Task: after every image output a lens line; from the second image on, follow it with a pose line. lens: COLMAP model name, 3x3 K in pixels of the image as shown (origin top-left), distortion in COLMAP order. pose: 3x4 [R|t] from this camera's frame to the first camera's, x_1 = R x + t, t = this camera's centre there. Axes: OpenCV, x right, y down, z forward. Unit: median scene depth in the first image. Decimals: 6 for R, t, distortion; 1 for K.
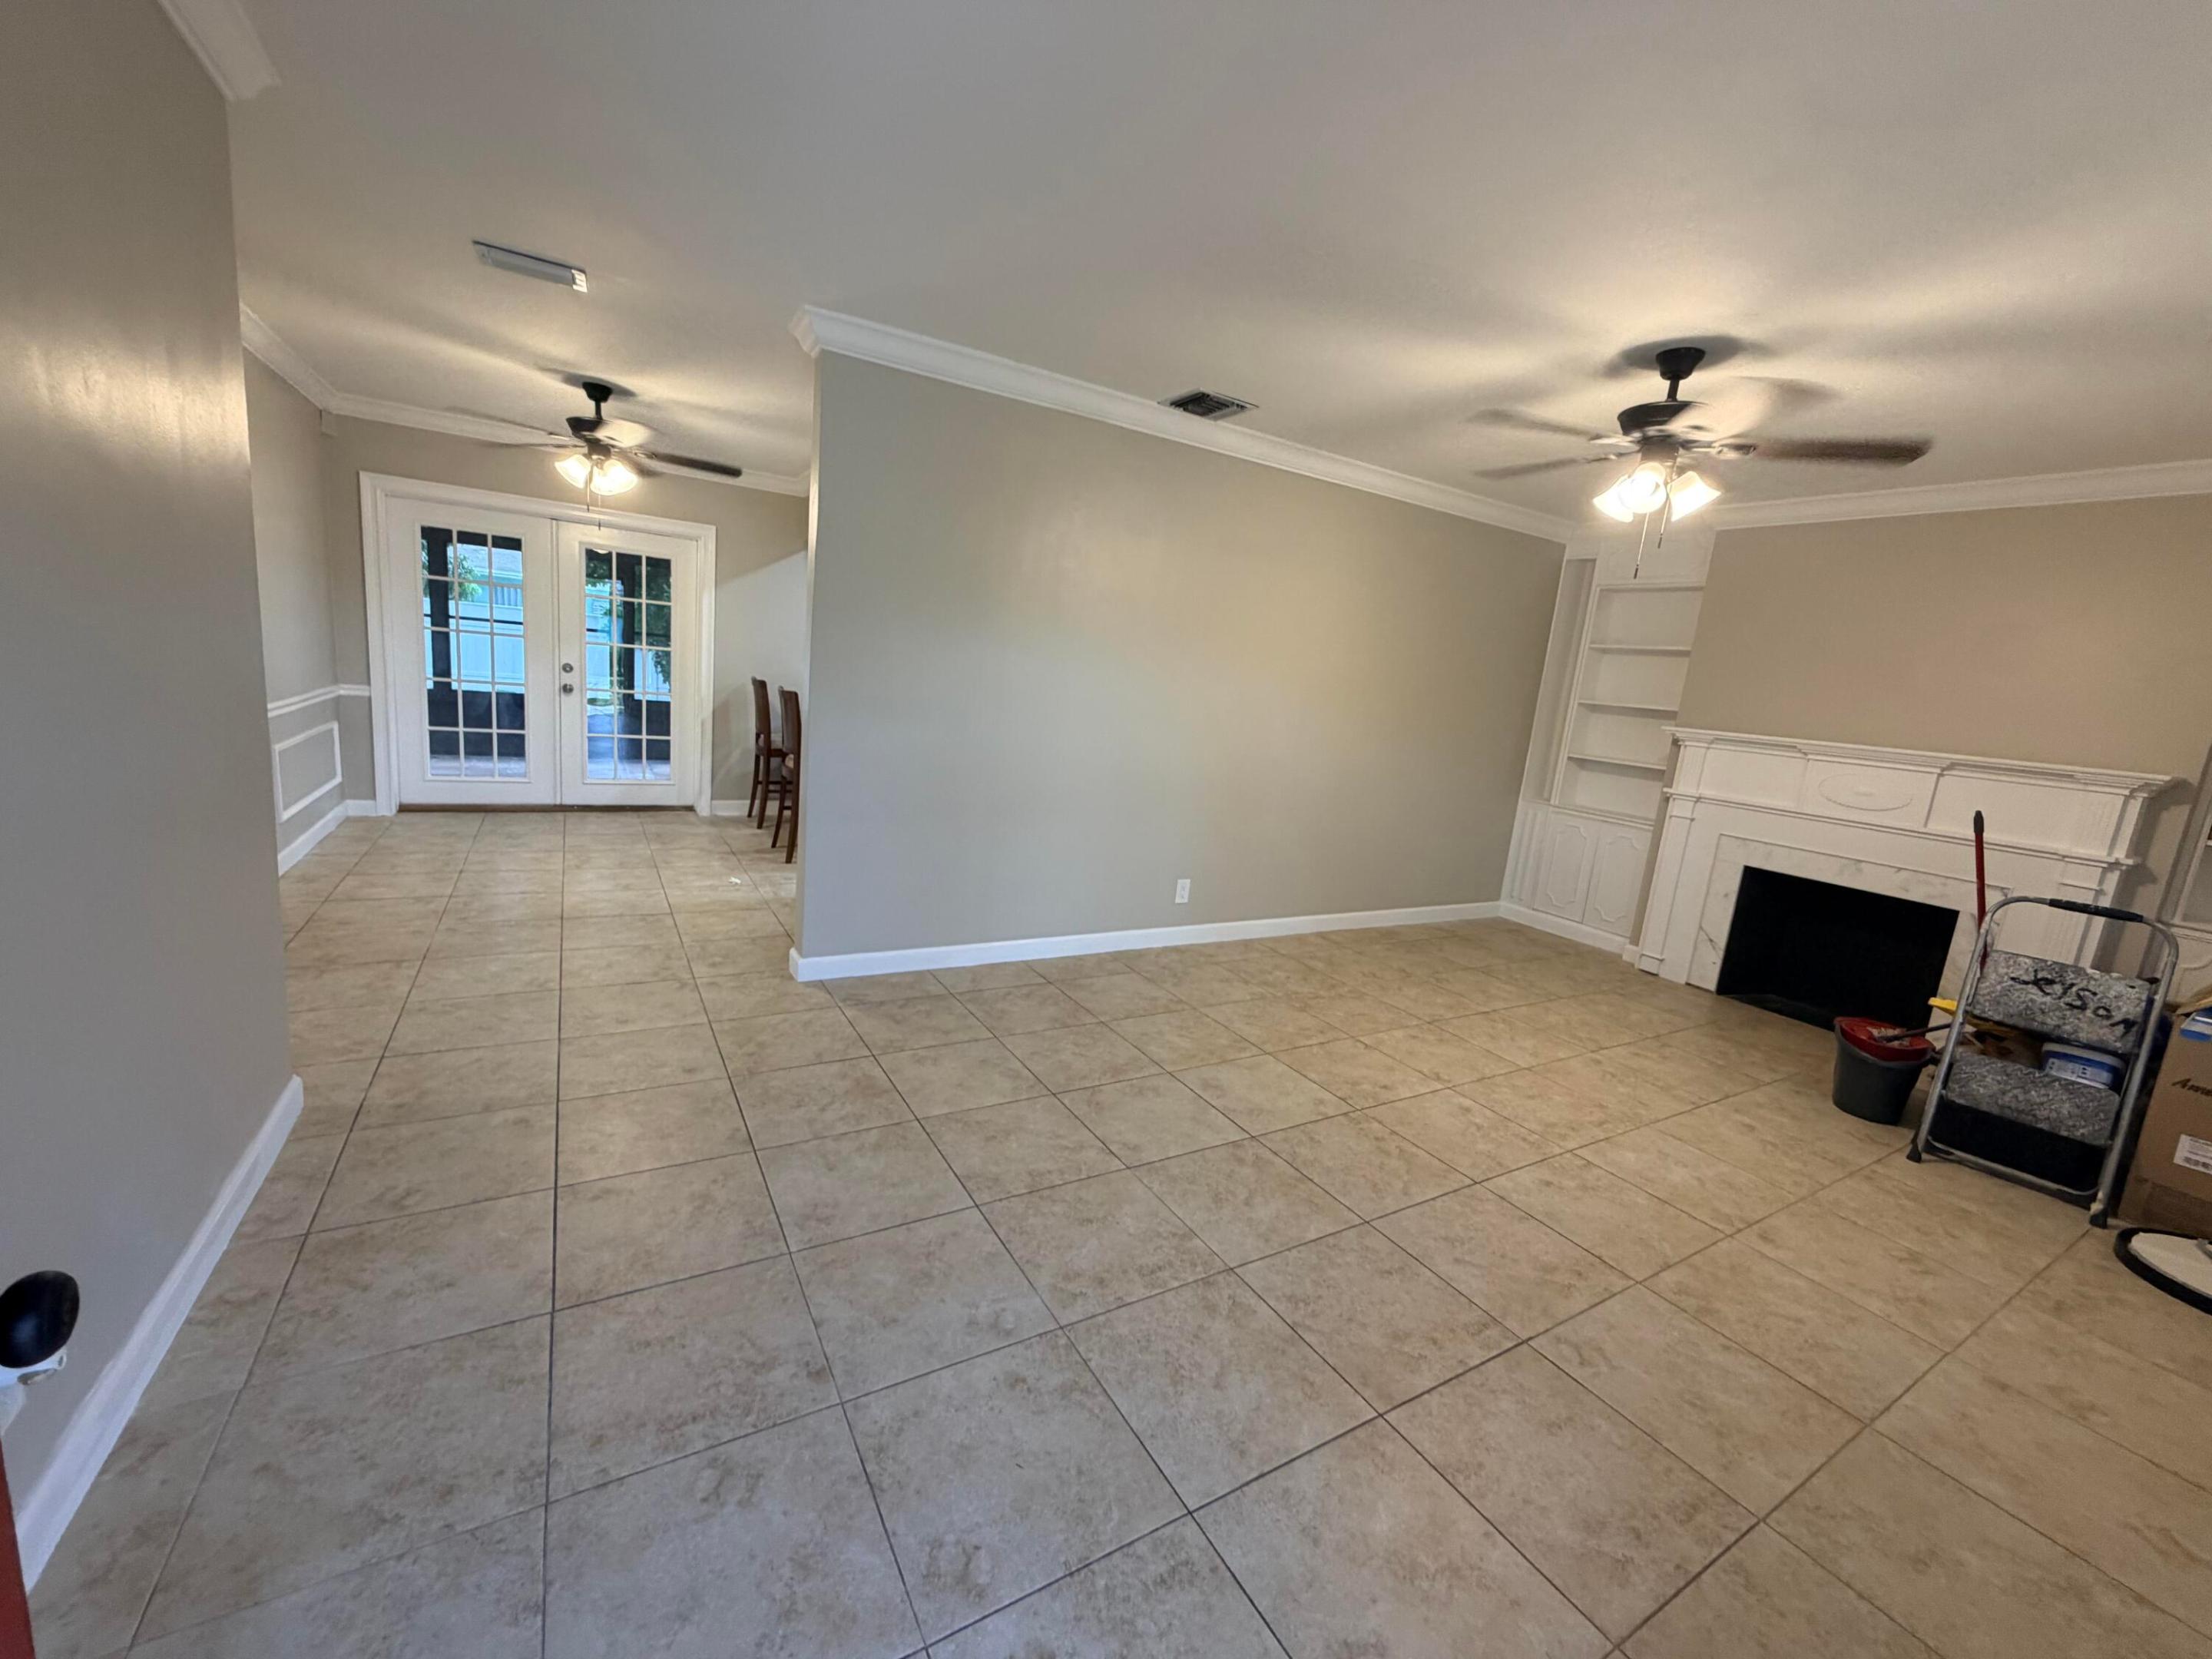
lens RADIAL K [[879.1, 0, 1100.5], [0, 879.1, 830.3], [0, 0, 1]] dist [-0.000813, 0.000501]
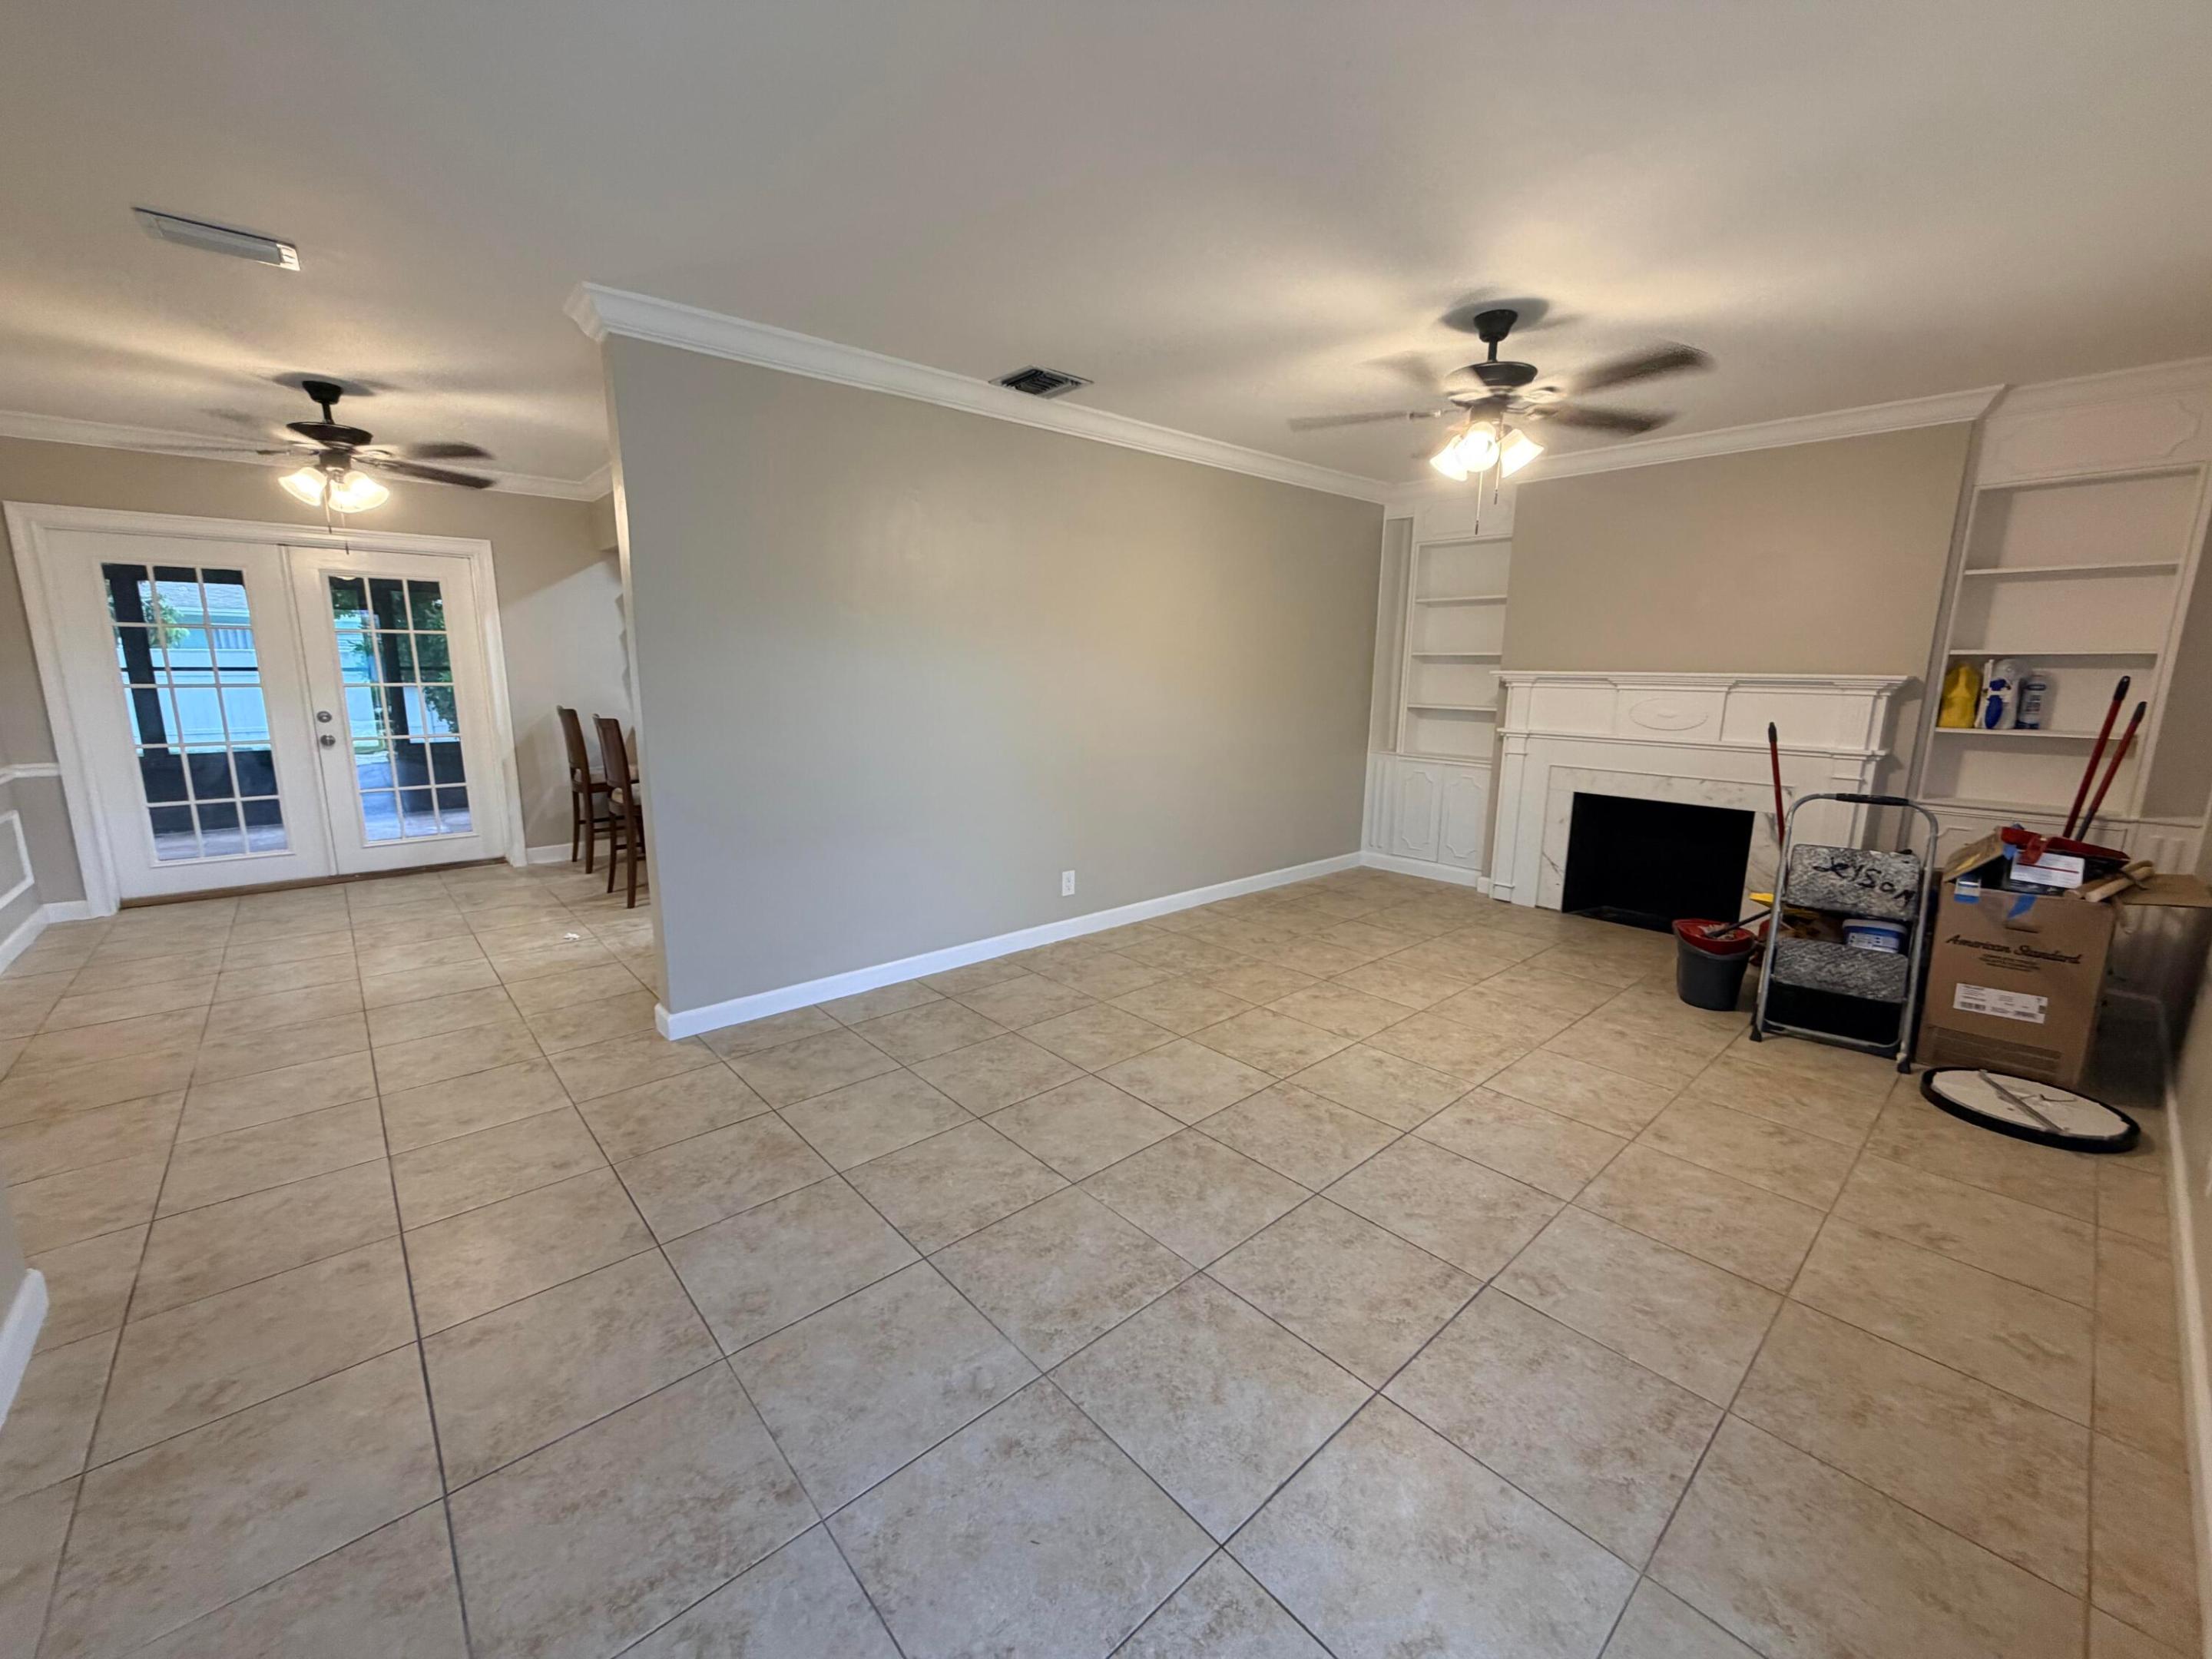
lens RADIAL K [[879.1, 0, 1100.9], [0, 879.1, 830.4], [0, 0, 1]] dist [-0.000813, 0.000501]
pose [[0.978073, -0.120740, 0.169690, -0.047474], [0.117711, 0.992658, 0.027833, -0.018822], [-0.171805, -0.007248, 0.985104, 0.044498]]
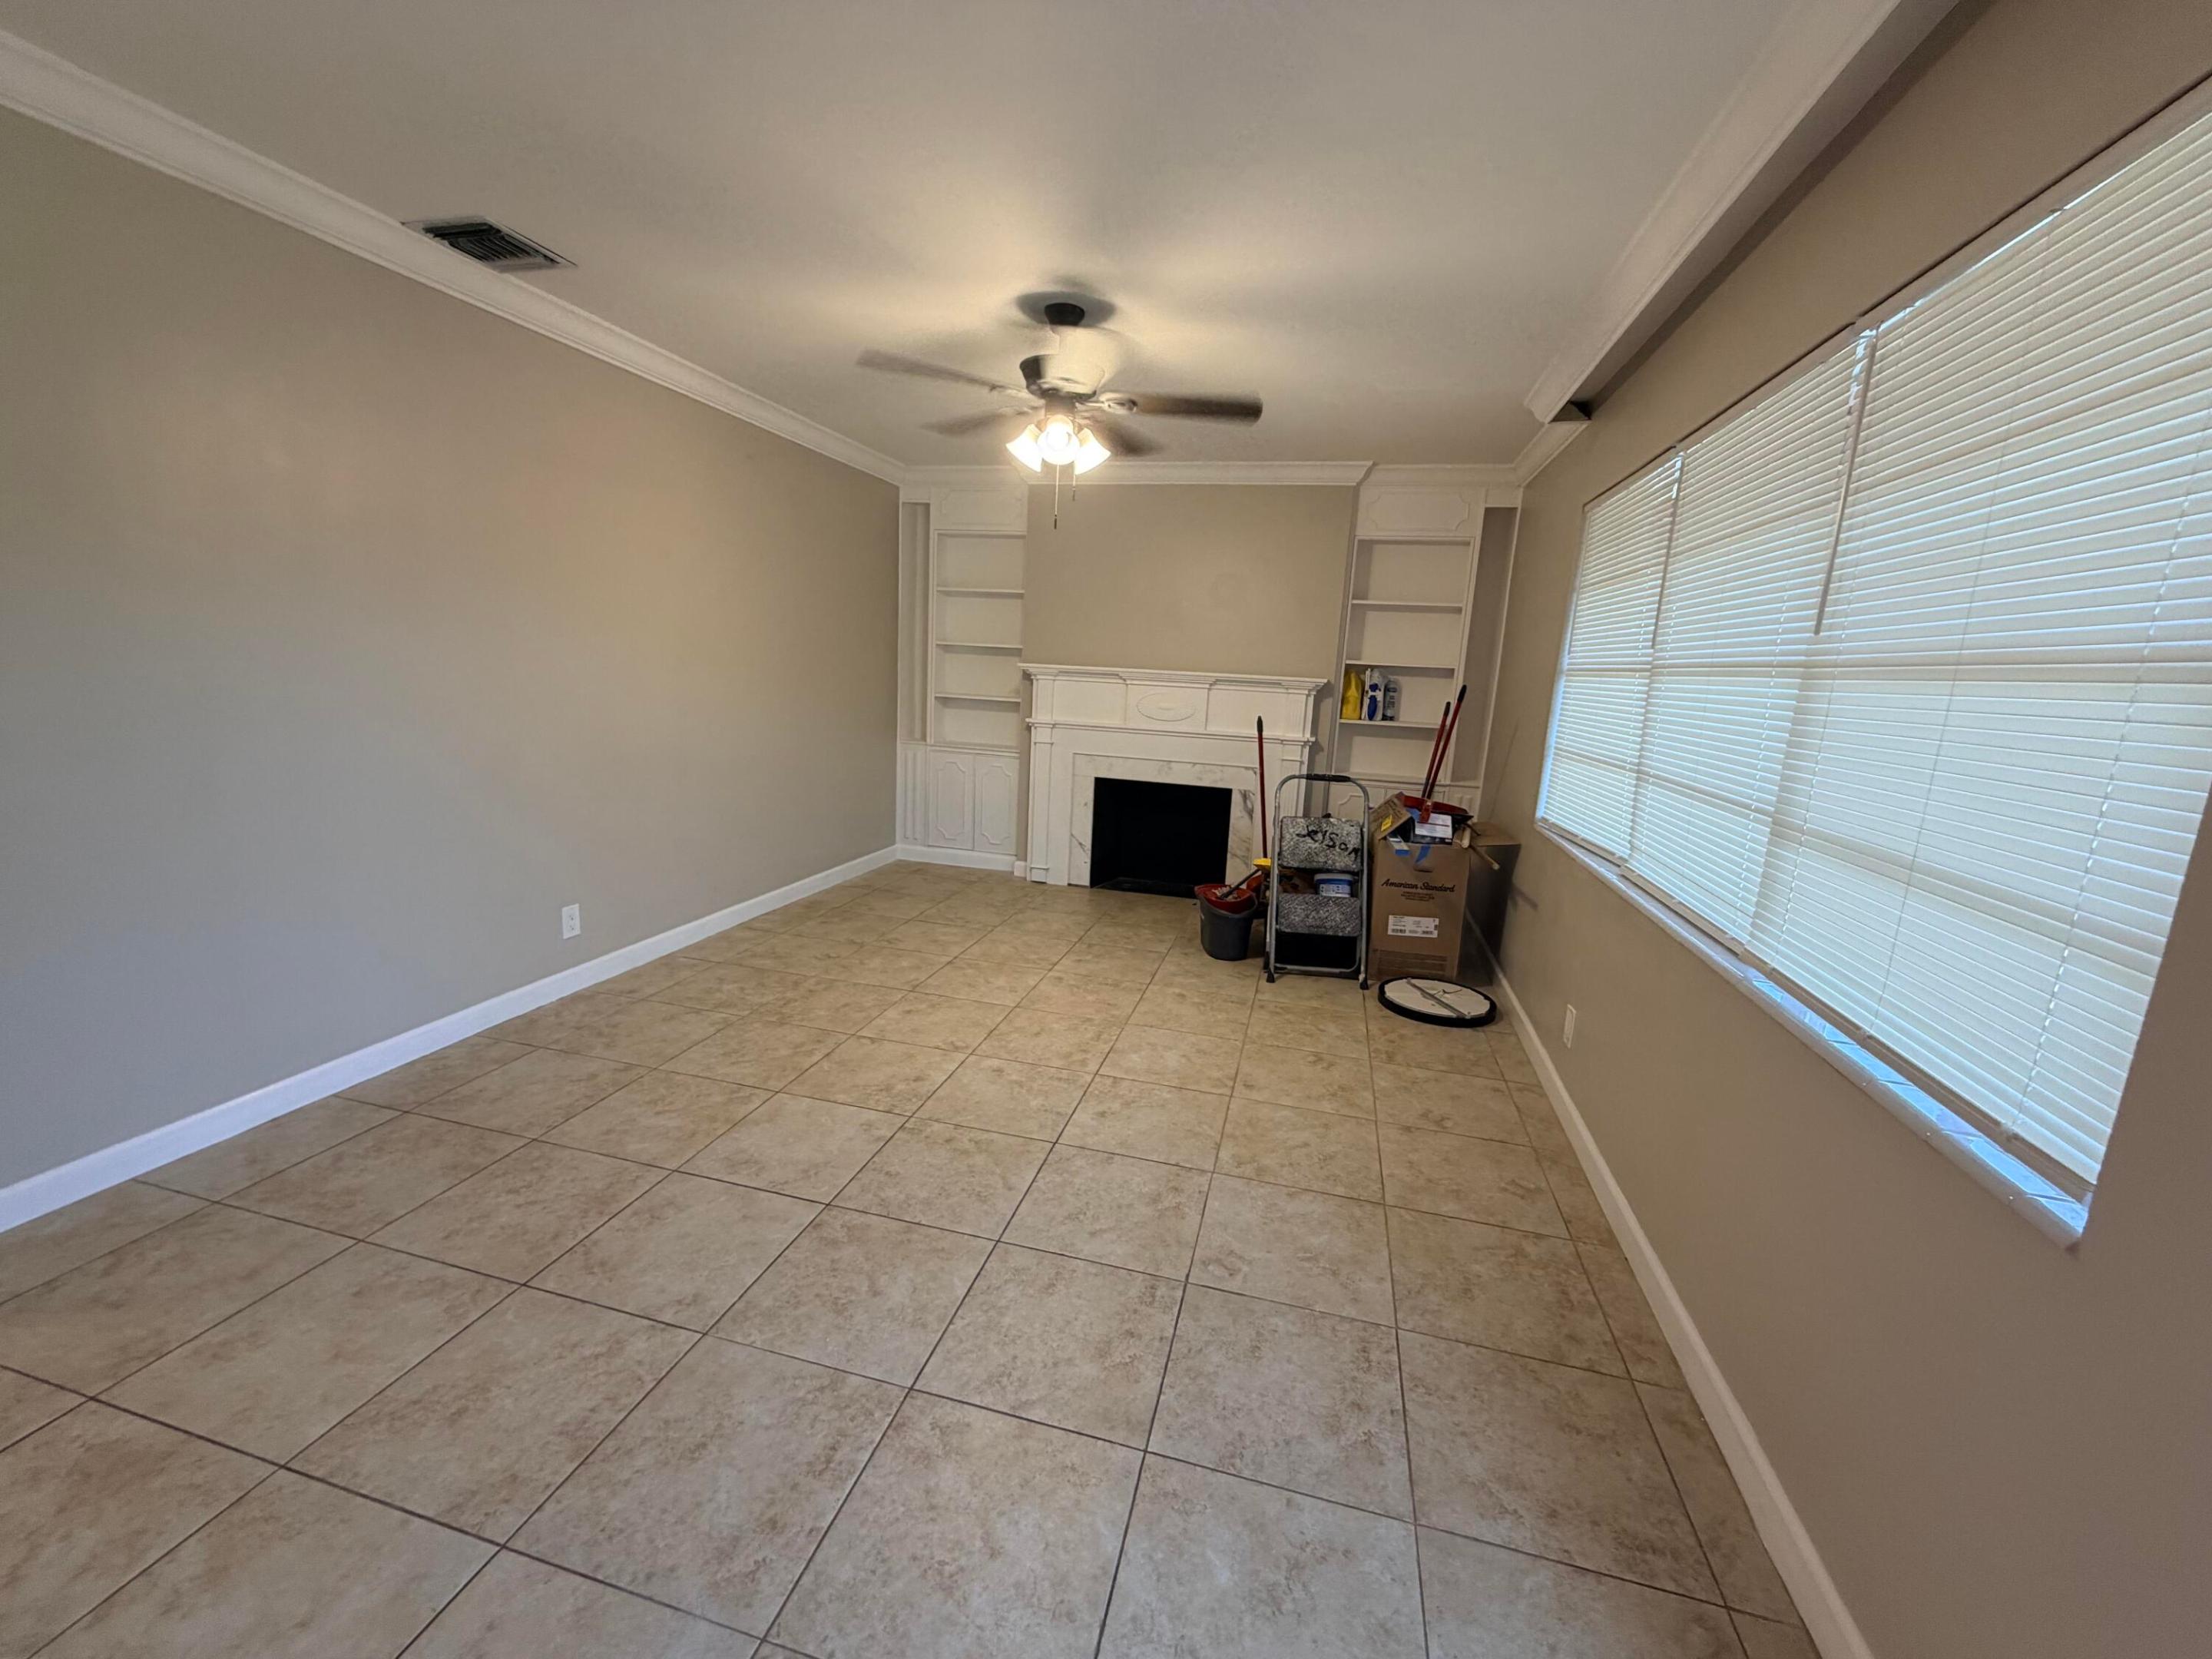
lens RADIAL K [[879.1, 0, 1100.3], [0, 879.1, 830.5], [0, 0, 1]] dist [-0.000813, 0.000501]
pose [[0.709401, -0.190018, 0.678707, -0.127796], [0.143230, 0.981744, 0.125151, -0.057224], [-0.690098, 0.008429, 0.723667, 0.210661]]
